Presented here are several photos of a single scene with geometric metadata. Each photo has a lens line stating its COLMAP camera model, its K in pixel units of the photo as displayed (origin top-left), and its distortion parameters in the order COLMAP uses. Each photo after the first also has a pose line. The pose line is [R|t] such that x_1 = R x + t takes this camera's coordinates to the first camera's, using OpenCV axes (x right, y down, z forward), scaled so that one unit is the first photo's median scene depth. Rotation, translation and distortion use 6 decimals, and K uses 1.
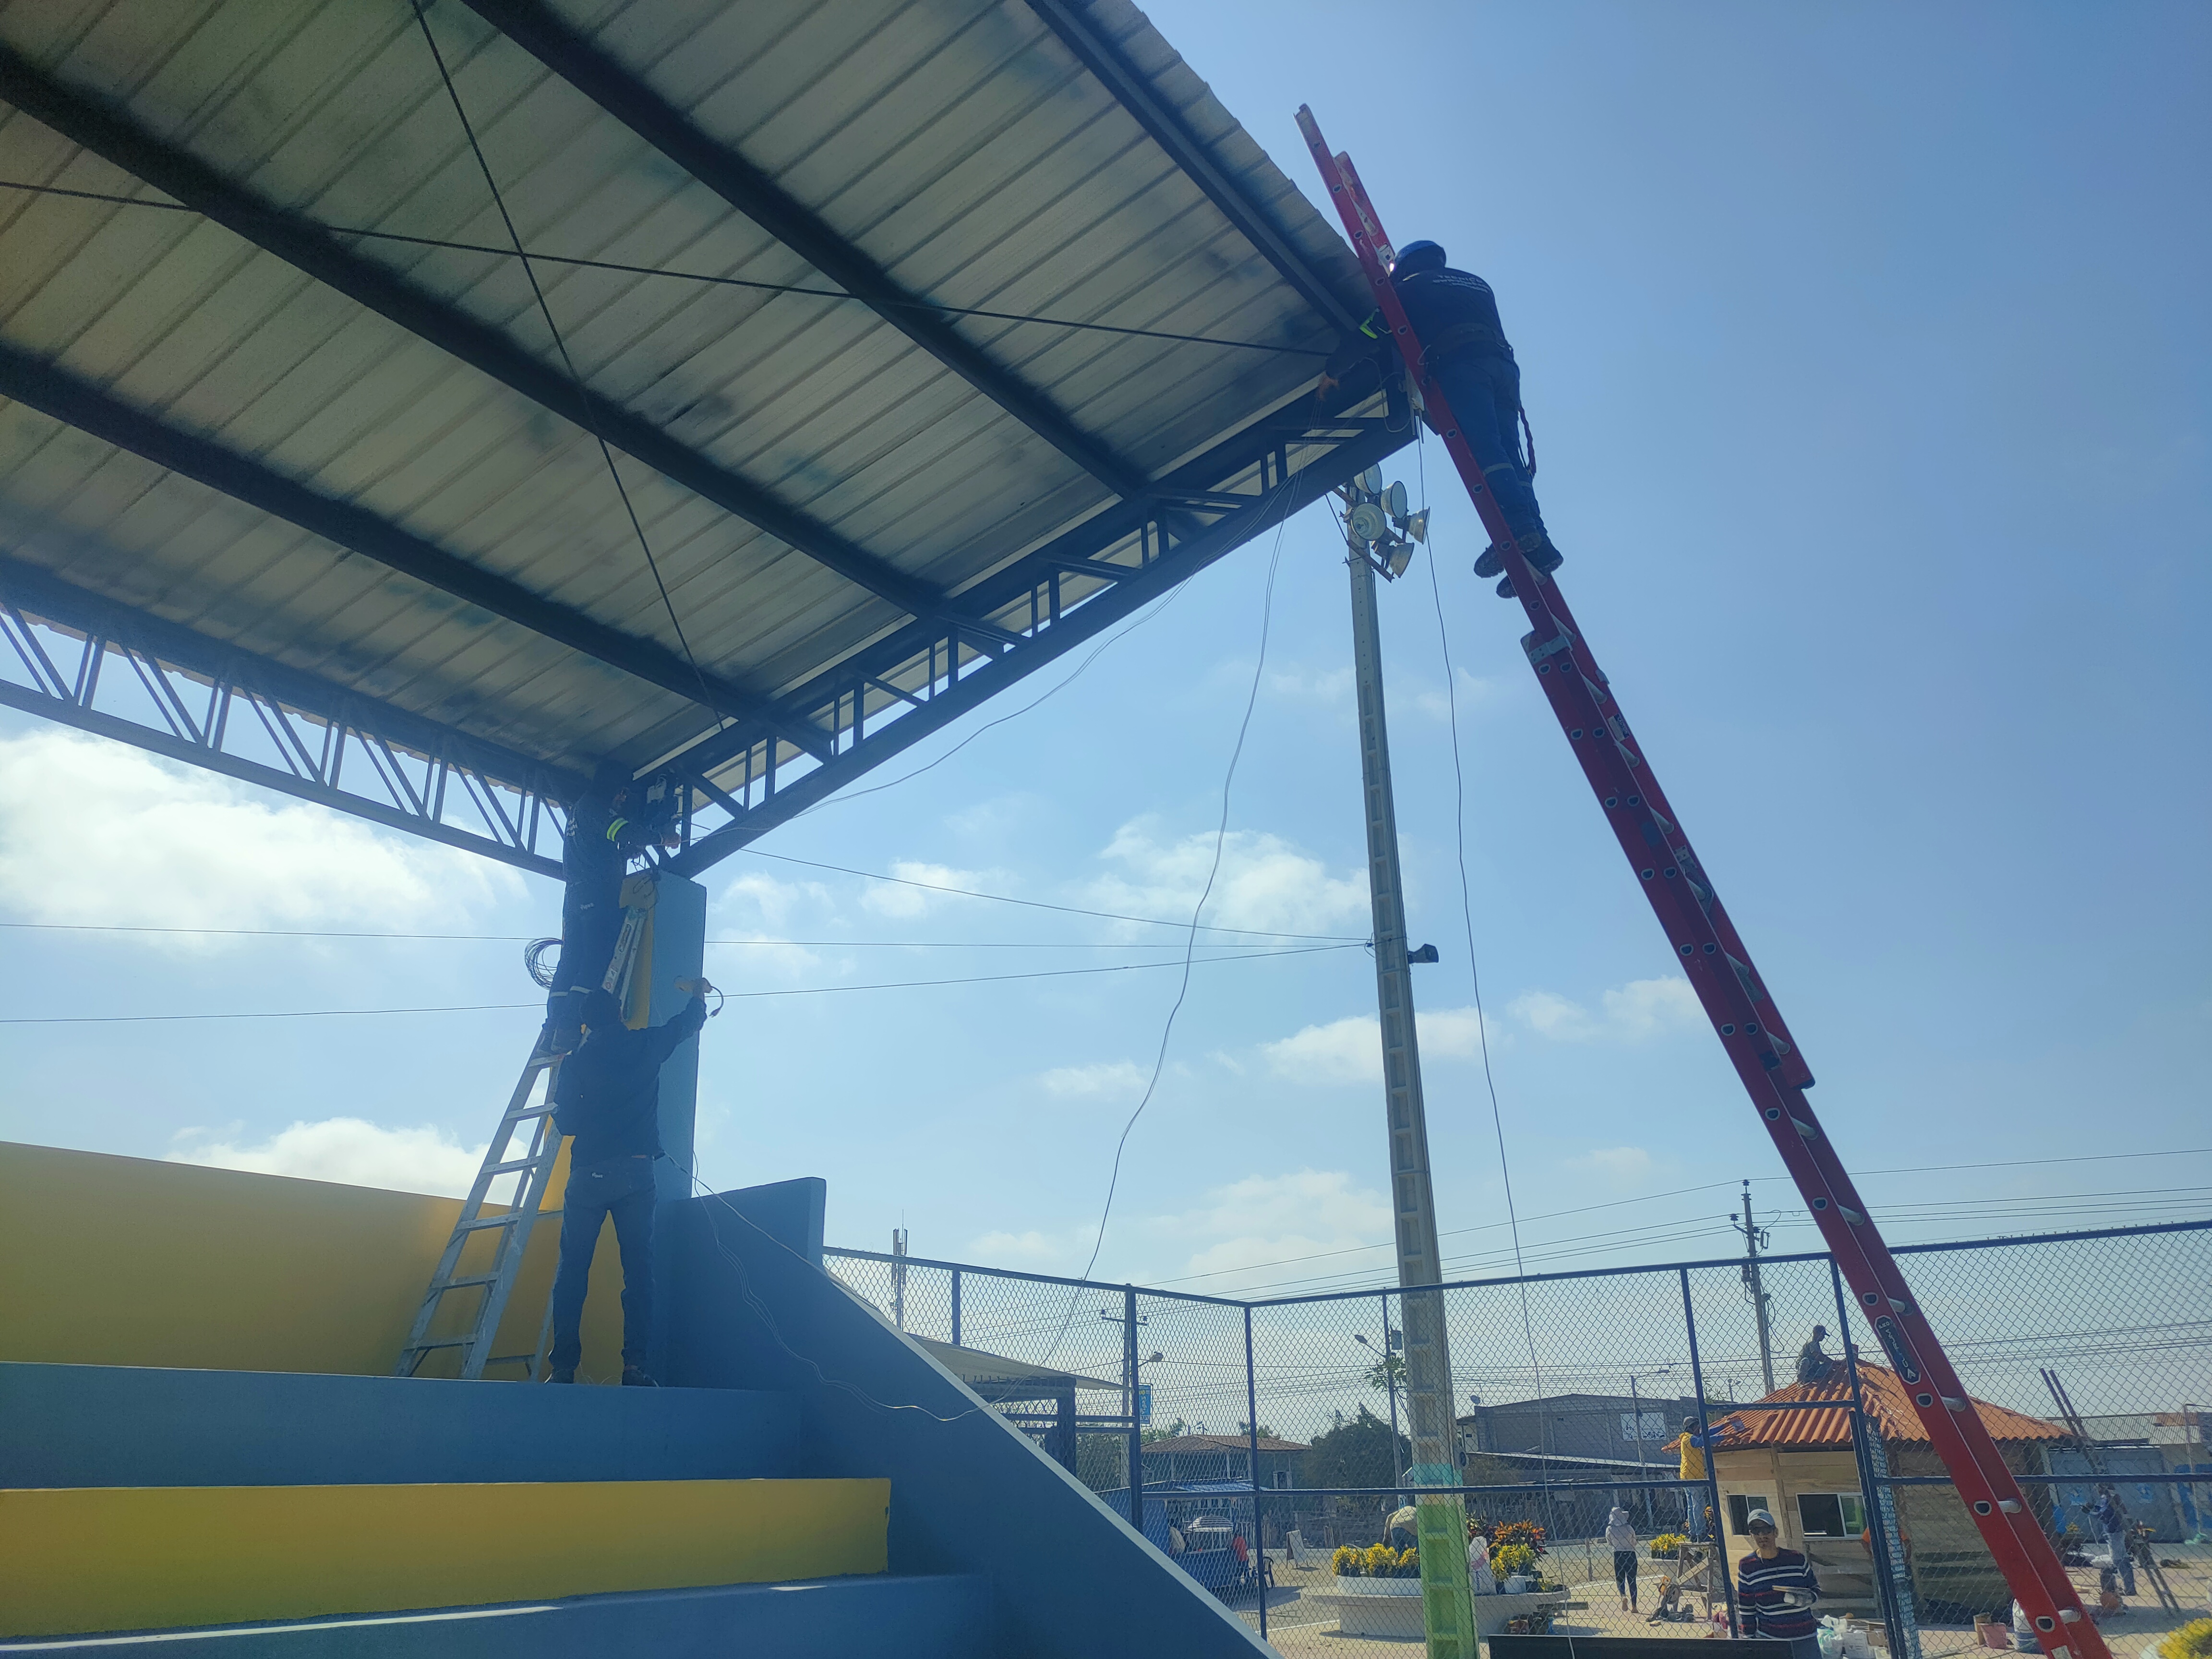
lens RADIAL K [[1702.5, 0, 1106.0], [0, 1702.5, 829.5], [0, 0, 1]] dist [0.032220, -0.006197]
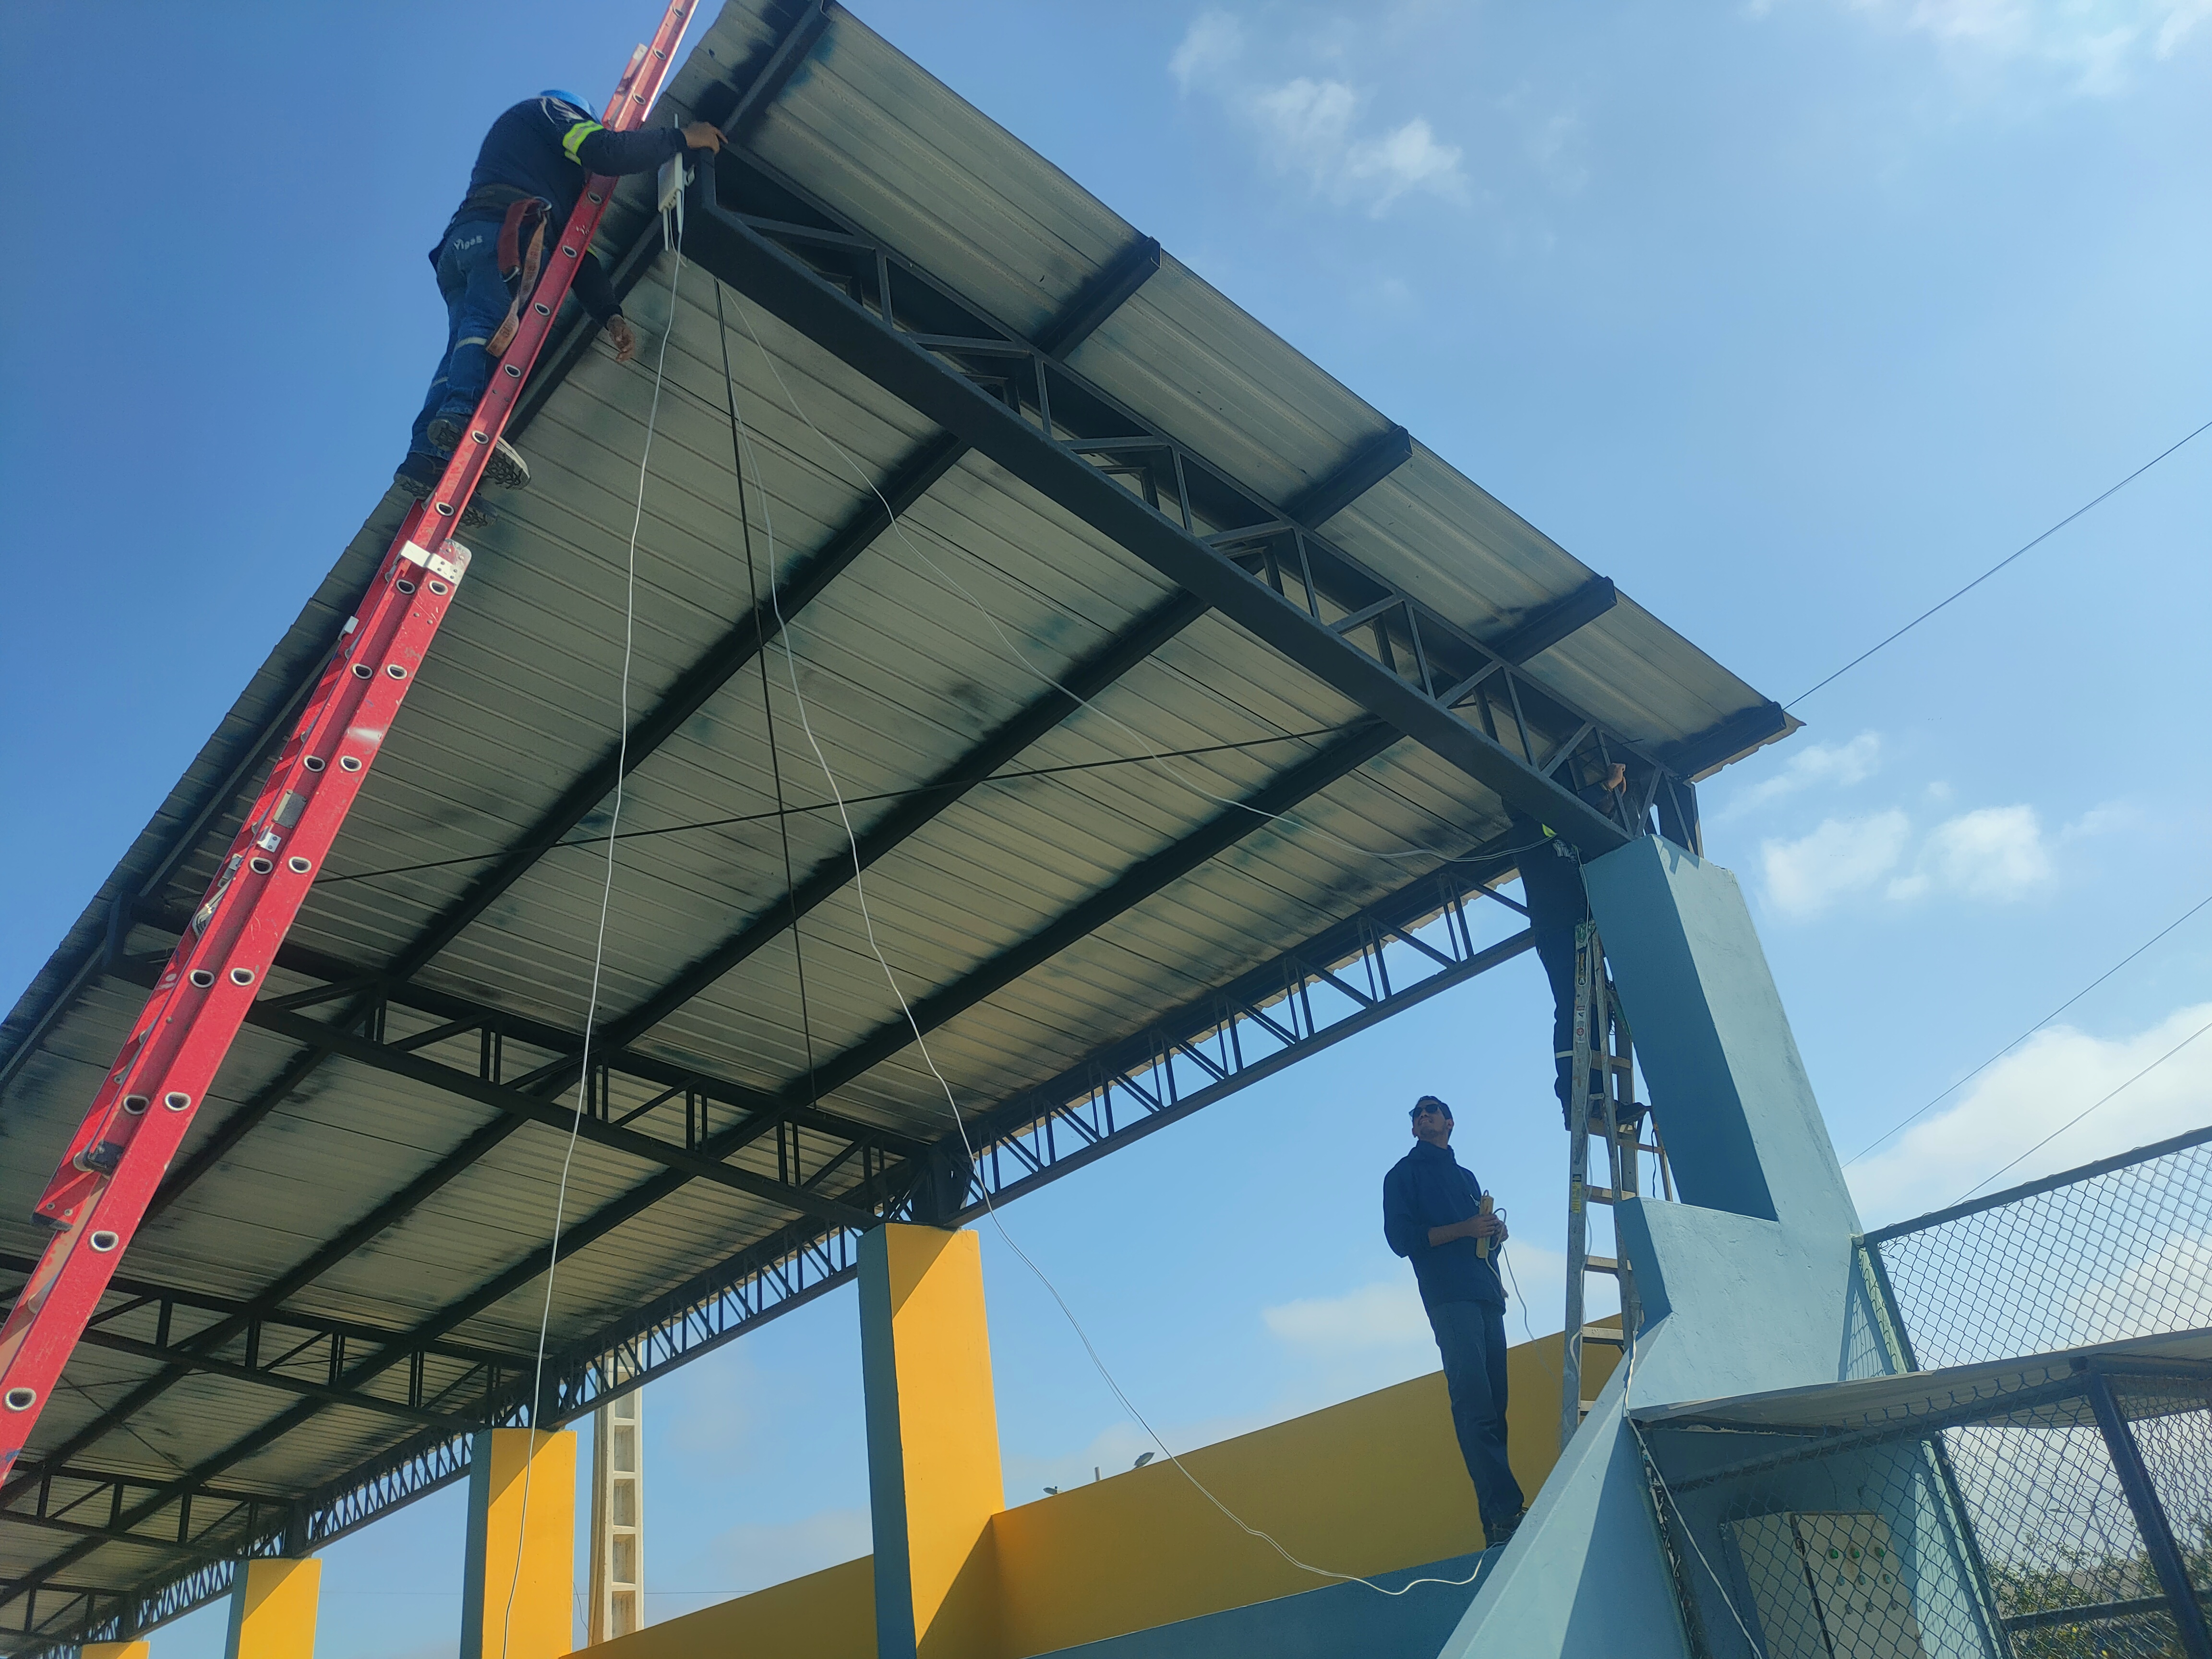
lens RADIAL K [[1702.5, 0, 1106.0], [0, 1702.5, 829.5], [0, 0, 1]] dist [0.032220, -0.006197]
pose [[-0.200965, -0.407765, -0.890697, 0.577917], [0.496648, 0.741315, -0.451435, 0.291038], [0.844366, -0.533085, 0.053537, 0.863855]]
